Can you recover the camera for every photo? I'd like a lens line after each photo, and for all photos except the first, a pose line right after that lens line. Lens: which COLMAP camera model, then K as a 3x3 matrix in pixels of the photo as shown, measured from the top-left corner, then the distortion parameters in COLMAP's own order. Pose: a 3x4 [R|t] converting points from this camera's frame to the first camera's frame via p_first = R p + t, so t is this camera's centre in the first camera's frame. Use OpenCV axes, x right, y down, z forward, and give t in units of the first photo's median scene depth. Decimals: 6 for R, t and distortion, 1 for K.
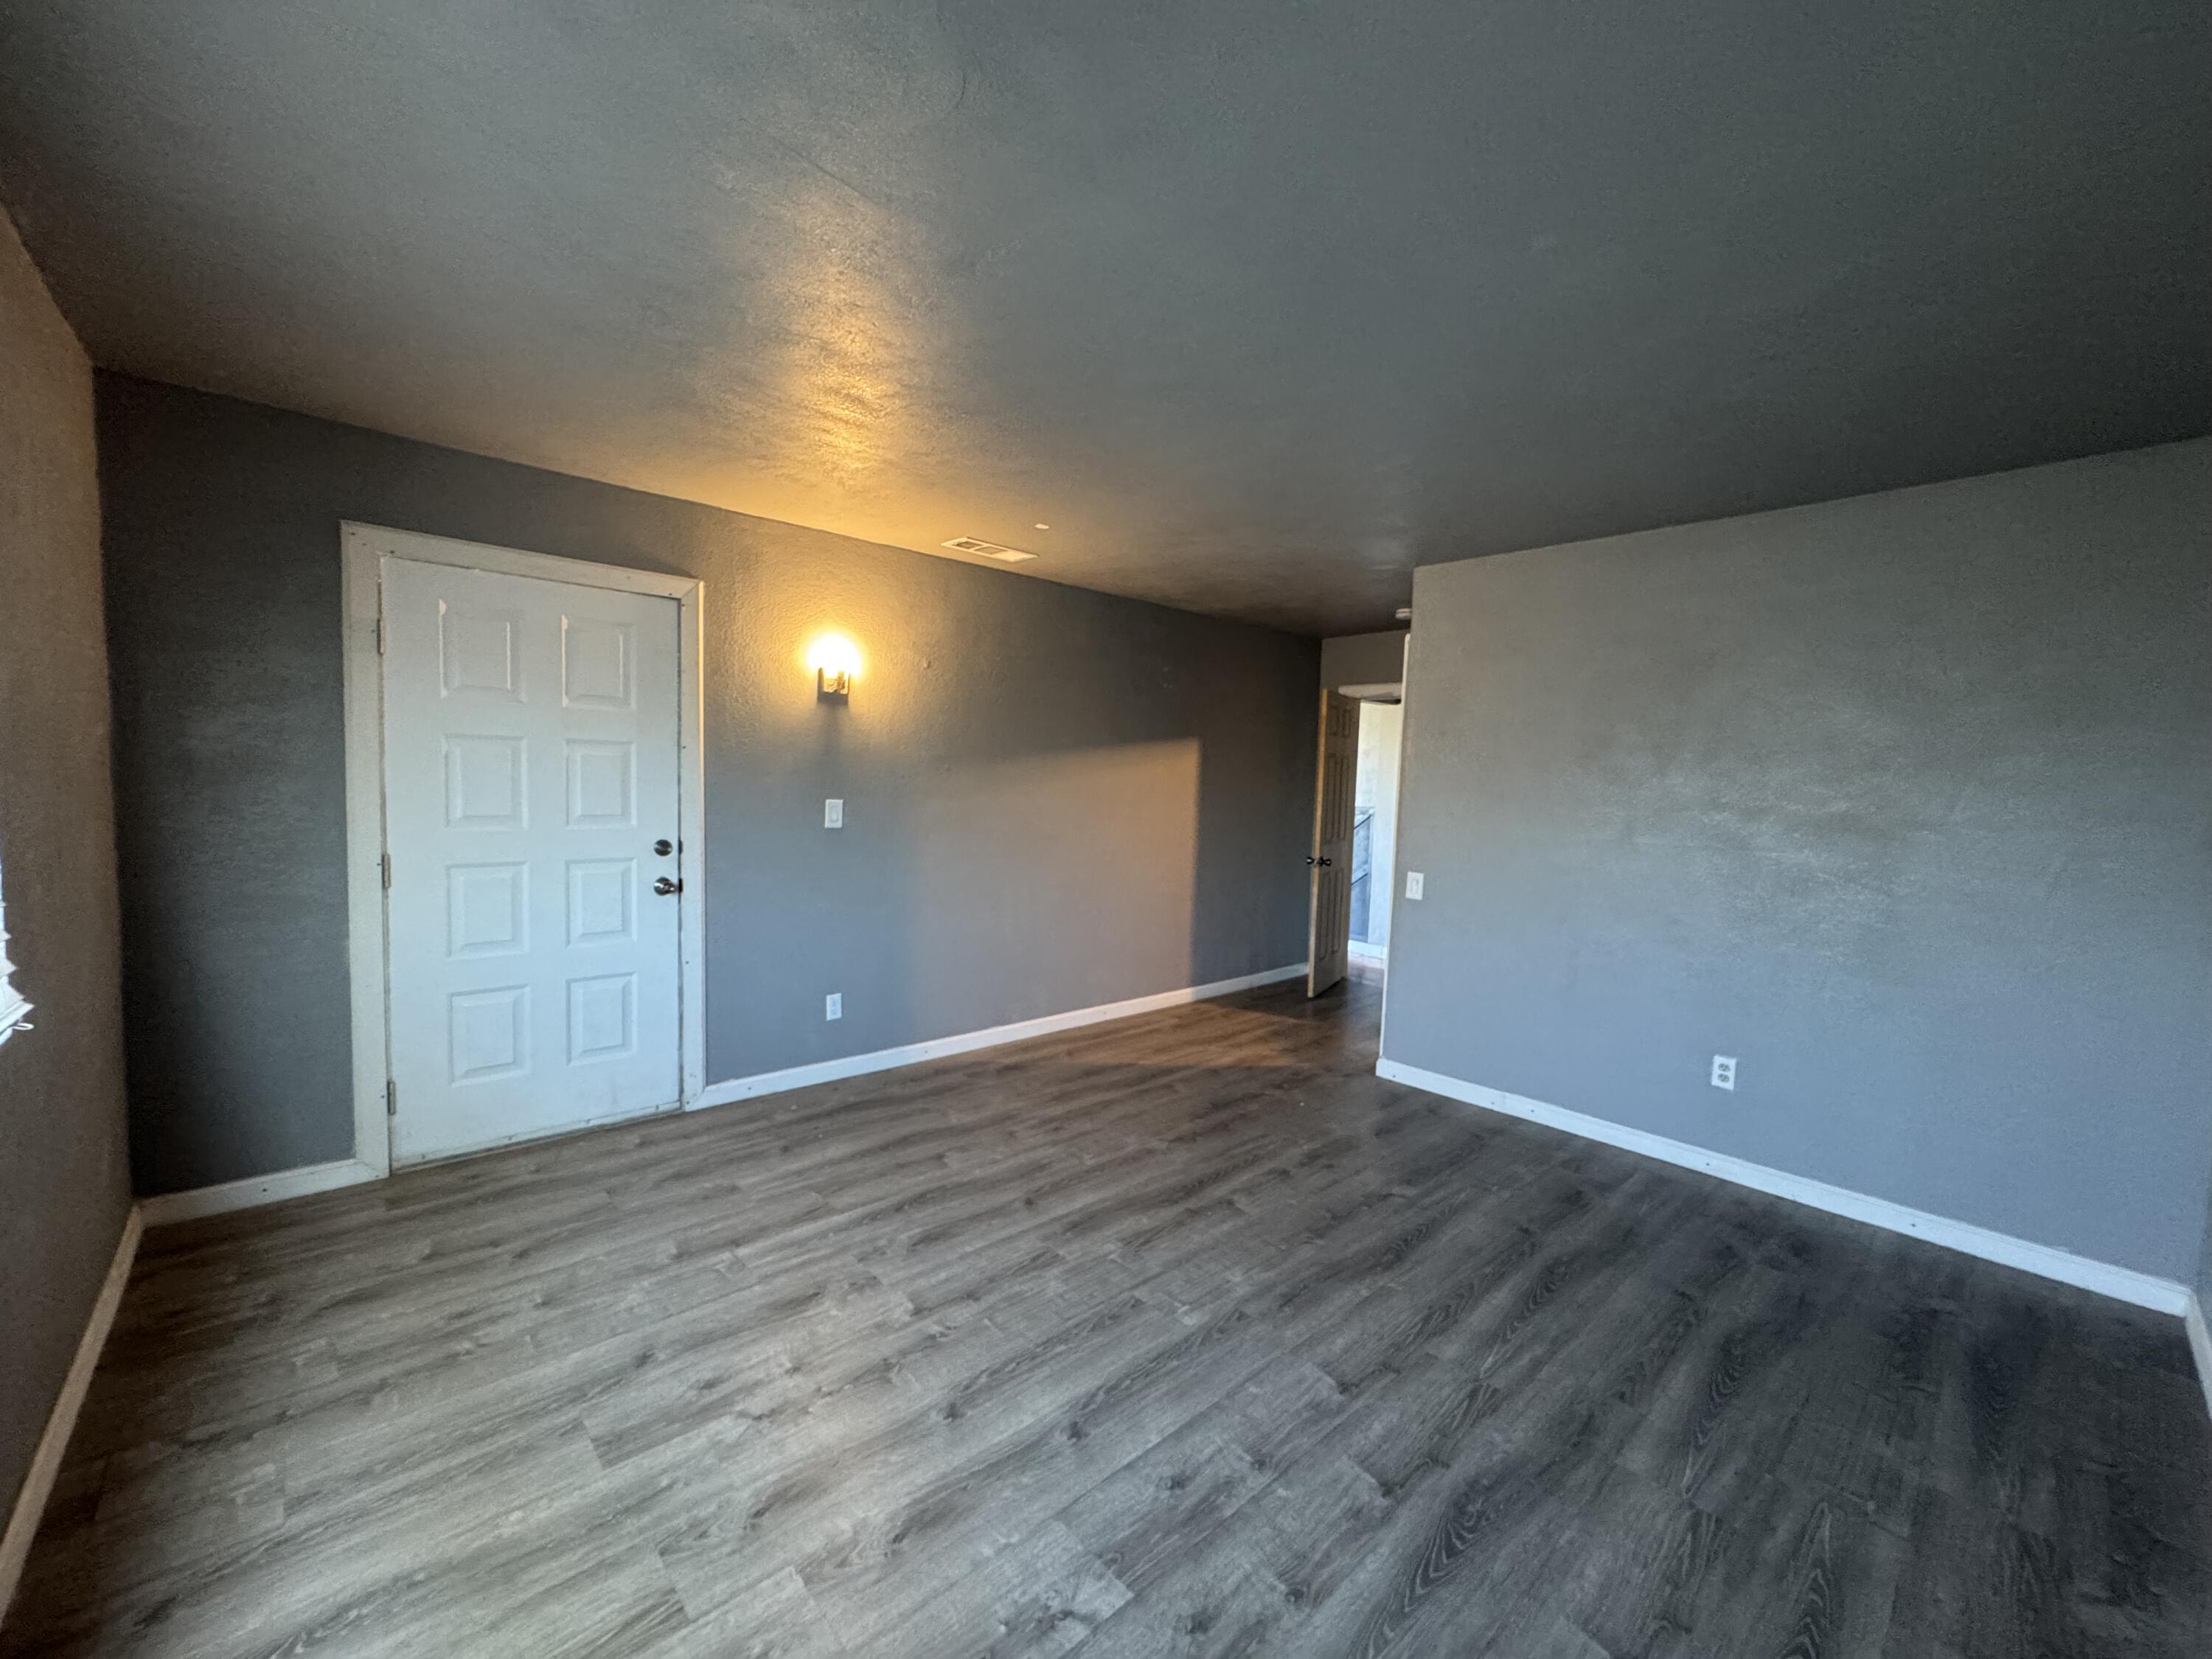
lens RADIAL K [[886.8, 0, 1106.0], [0, 886.8, 829.5], [0, 0, 1]] dist [-0.002234, 0.000101]
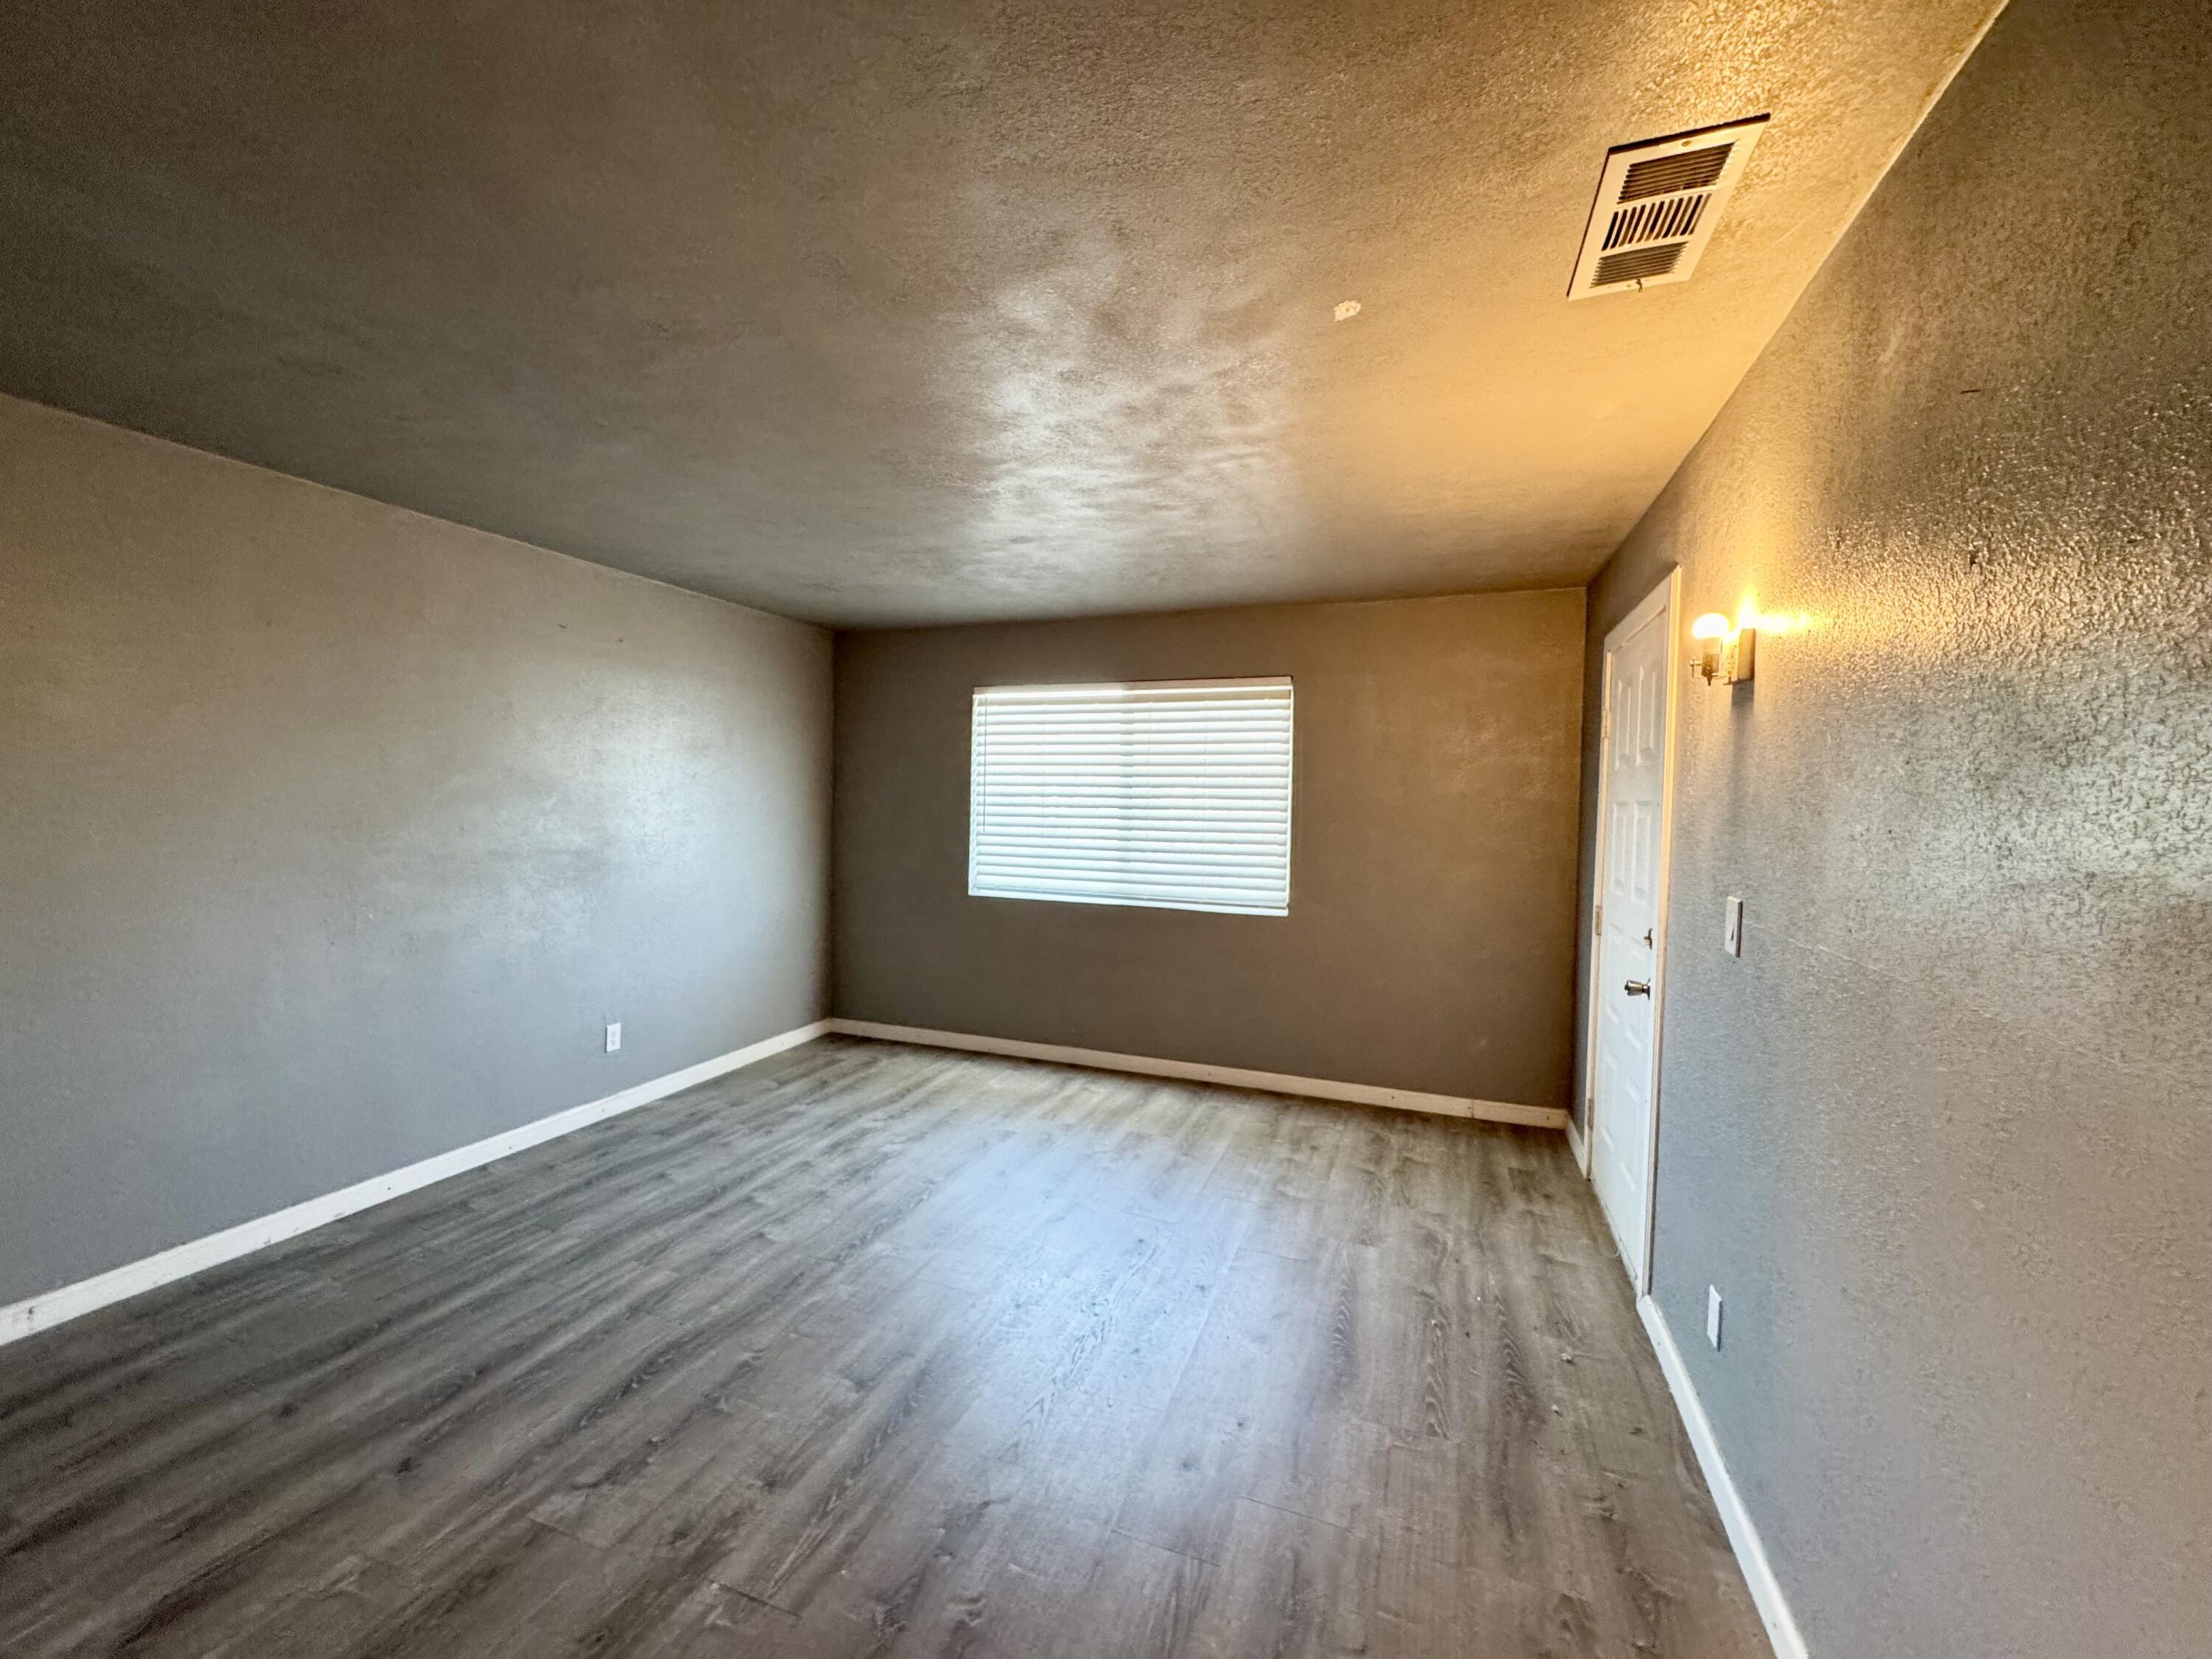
lens RADIAL K [[886.8, 0, 1106.0], [0, 886.8, 829.5], [0, 0, 1]] dist [-0.002234, 0.000101]
pose [[-0.890387, -0.030484, -0.454183, 0.384127], [-0.071640, 0.994706, 0.073680, -0.139947], [0.449532, 0.098141, -0.887856, 2.132736]]
